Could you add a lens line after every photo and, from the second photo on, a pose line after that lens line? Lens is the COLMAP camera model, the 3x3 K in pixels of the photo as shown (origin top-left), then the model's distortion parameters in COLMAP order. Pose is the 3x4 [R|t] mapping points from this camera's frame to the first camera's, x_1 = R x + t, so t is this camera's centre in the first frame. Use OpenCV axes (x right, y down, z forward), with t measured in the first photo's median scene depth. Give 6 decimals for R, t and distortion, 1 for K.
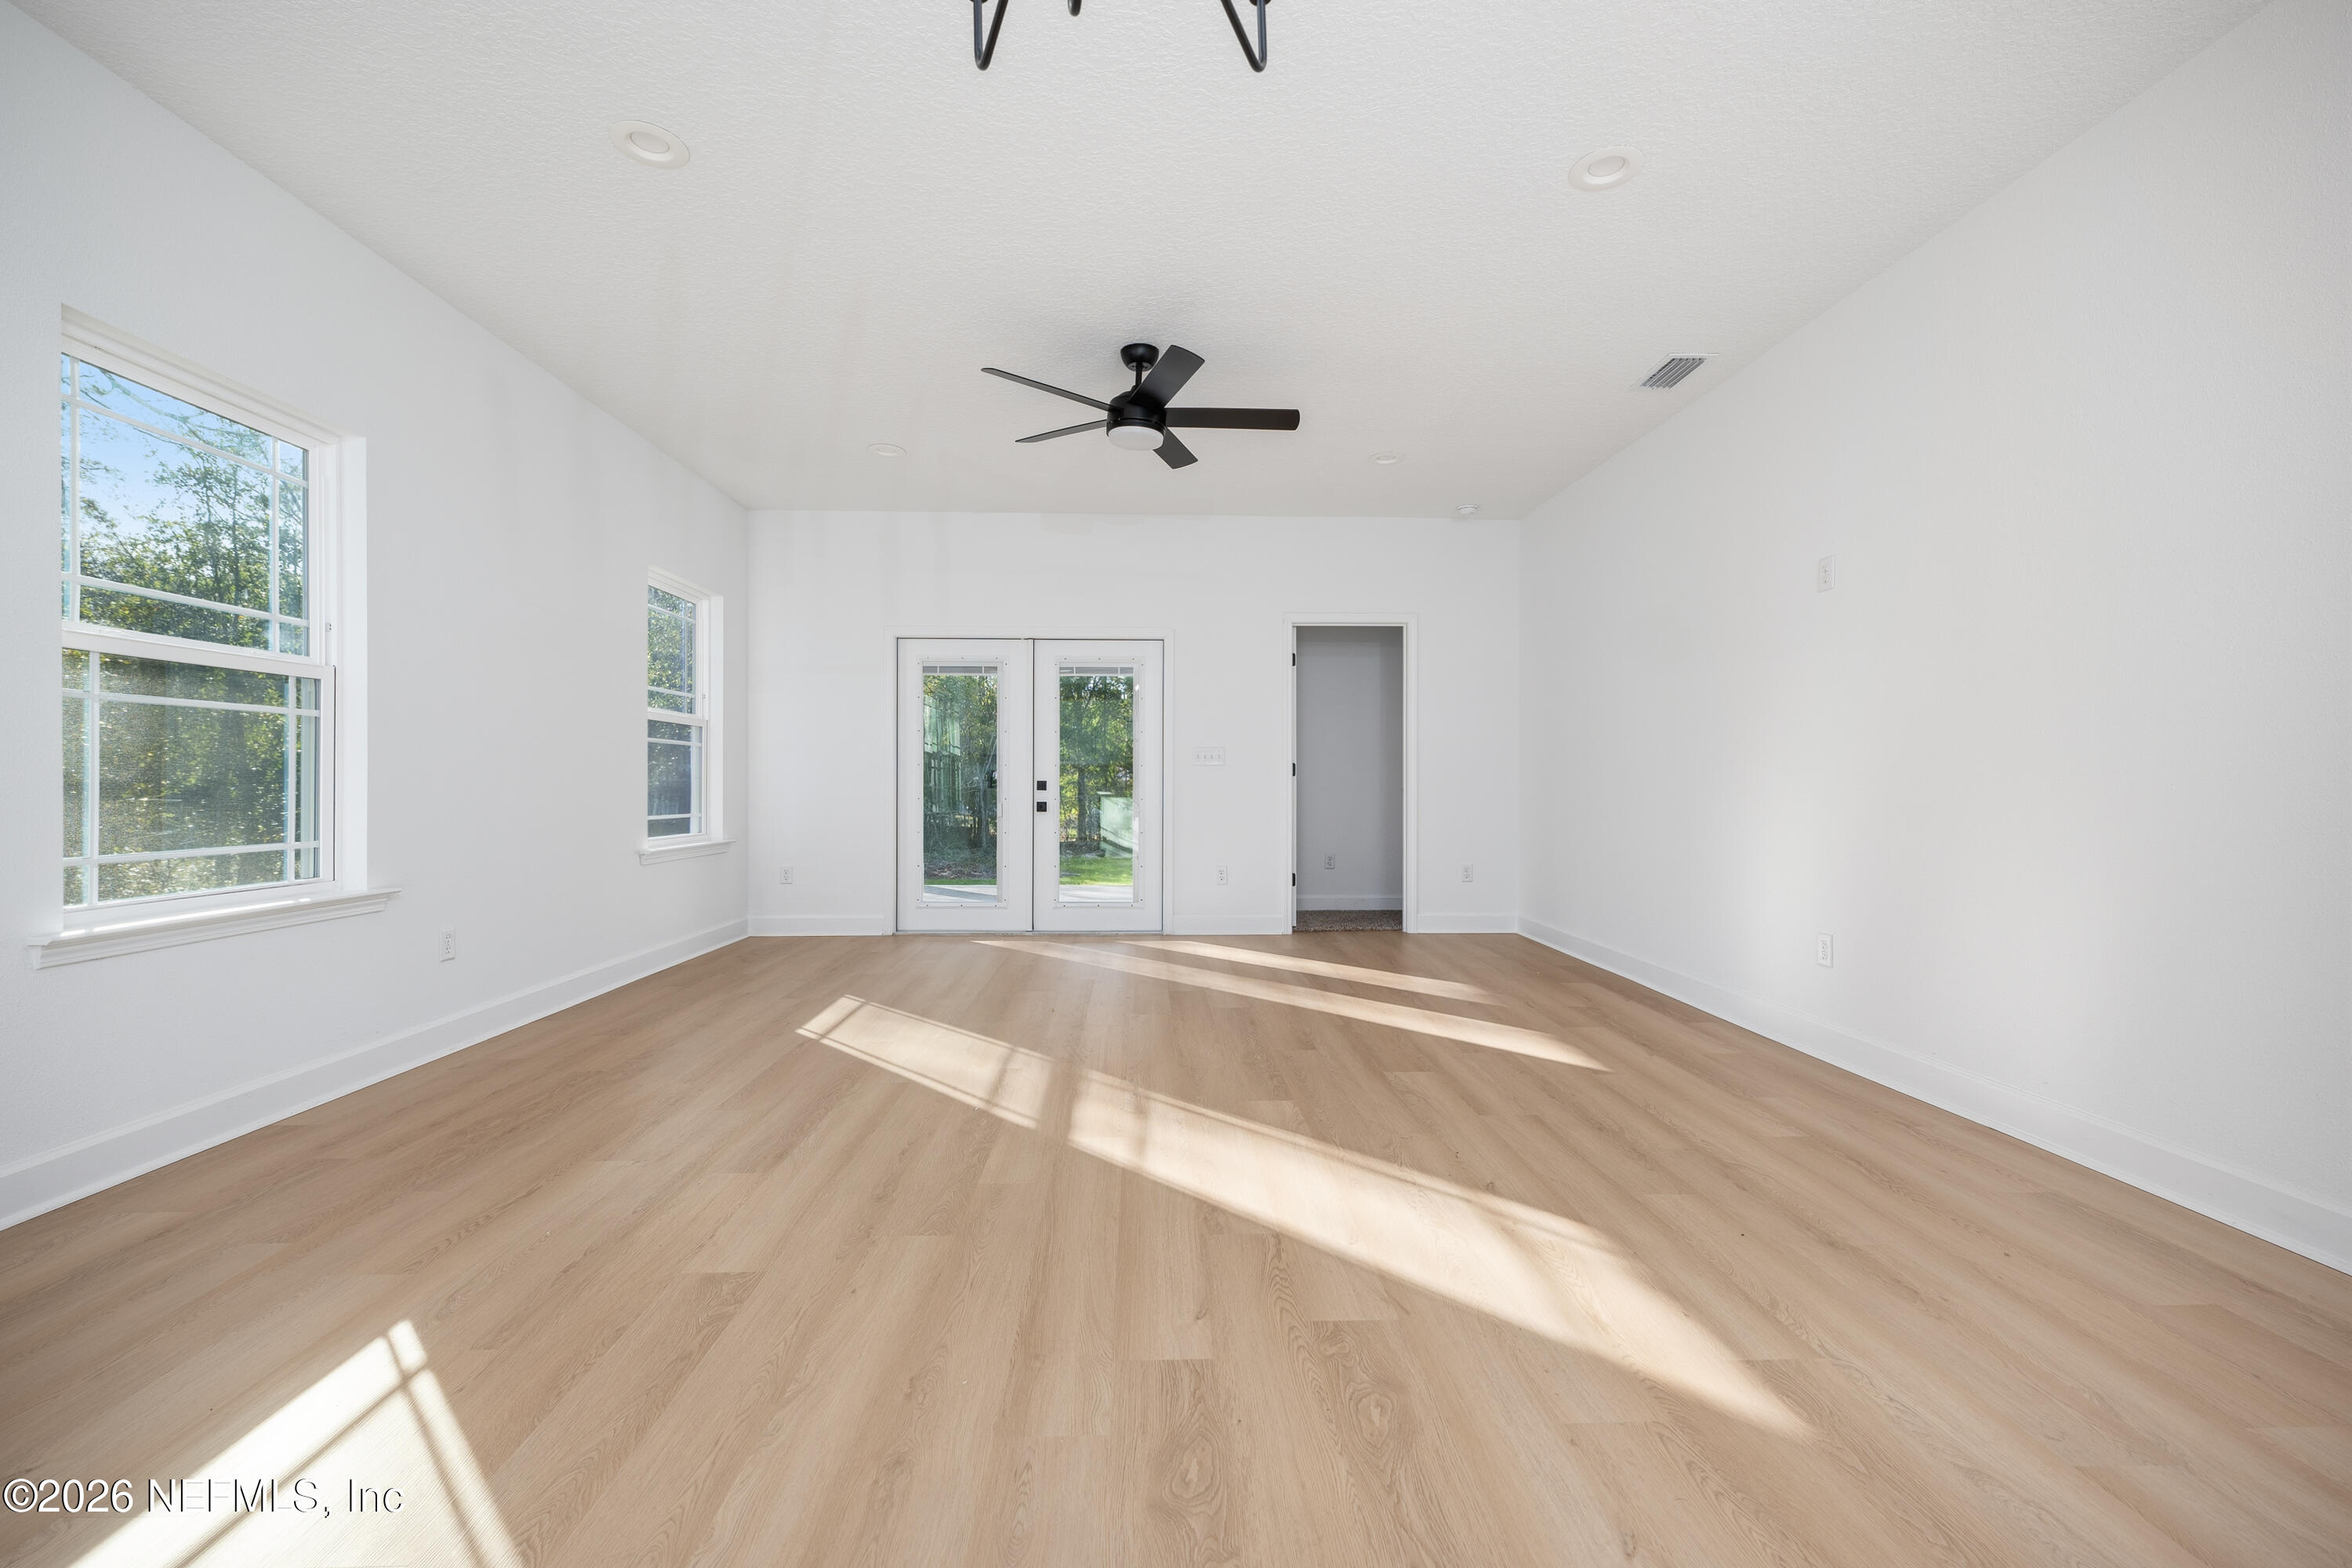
lens RADIAL K [[957.0, 0, 1172.7], [0, 957.0, 787.8], [0, 0, 1]] dist [0.000834, 0.000344]
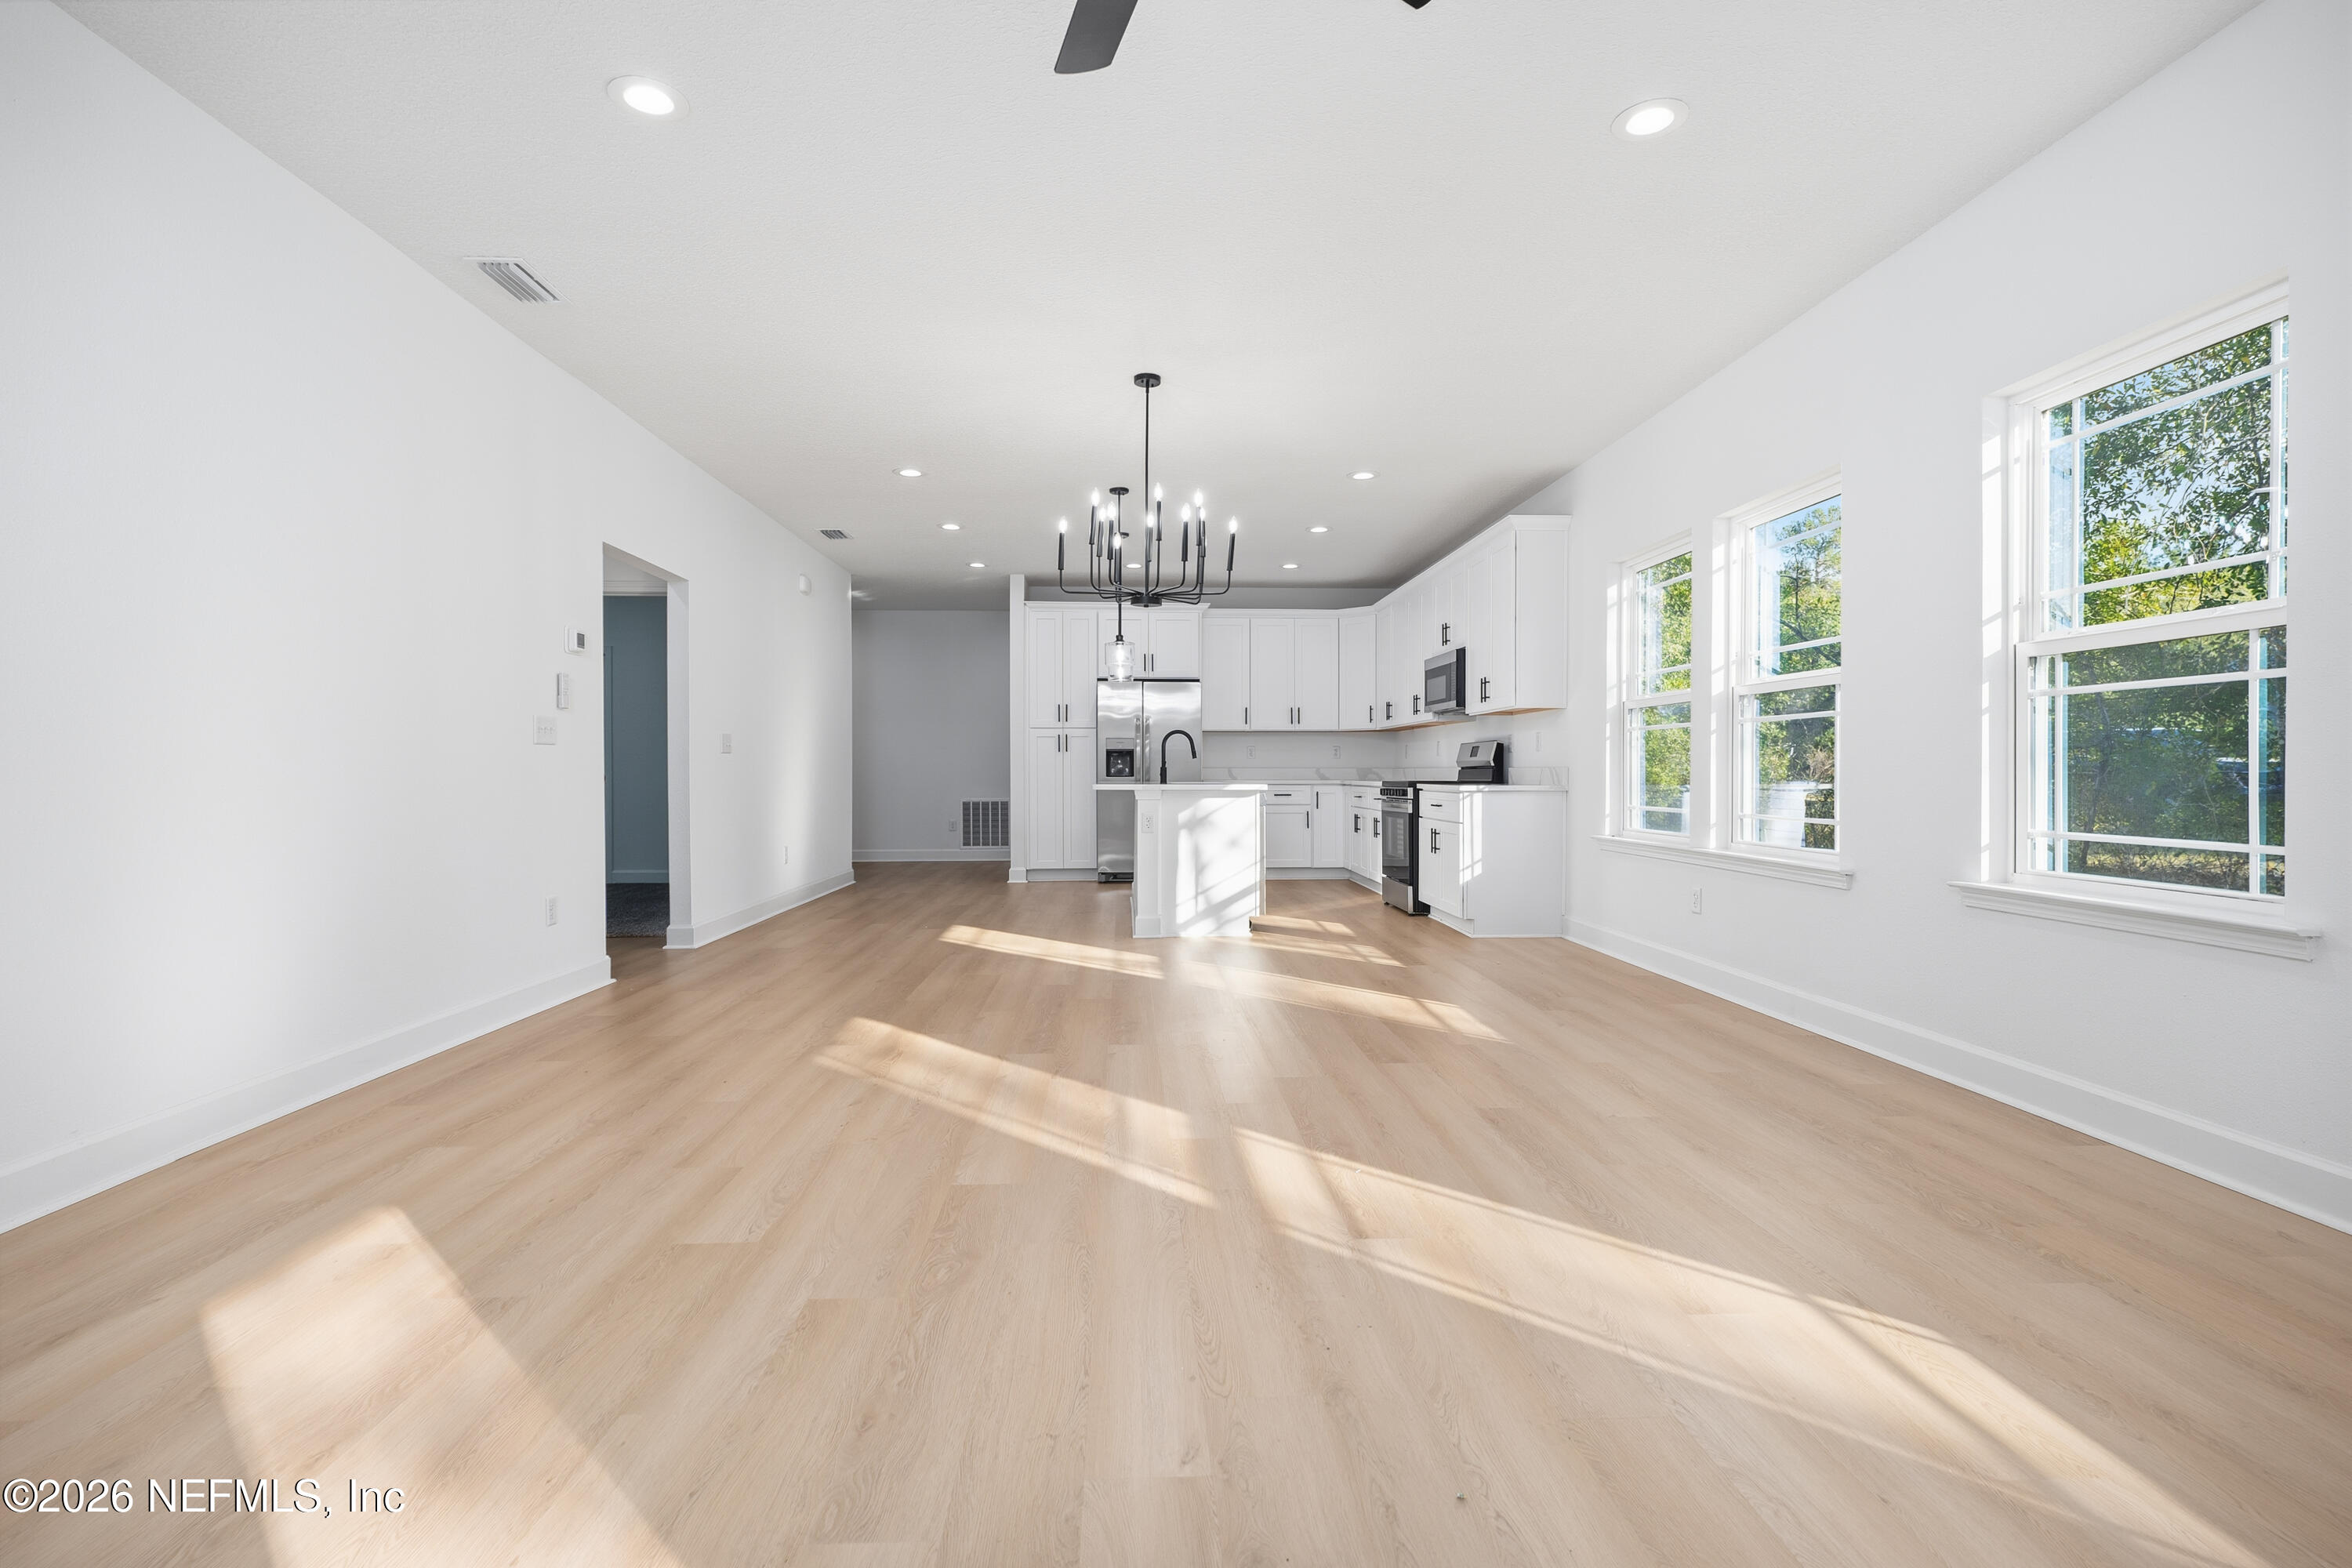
lens RADIAL K [[1175.8, 0, 1134.0], [0, 1175.8, 785.9], [0, 0, 1]] dist [-0.000286, -0.000146]
pose [[-0.999728, -0.001896, 0.023238, -0.039203], [-0.001525, 0.999871, 0.015990, -0.003021], [-0.023265, 0.015950, -0.999602, 1.997031]]
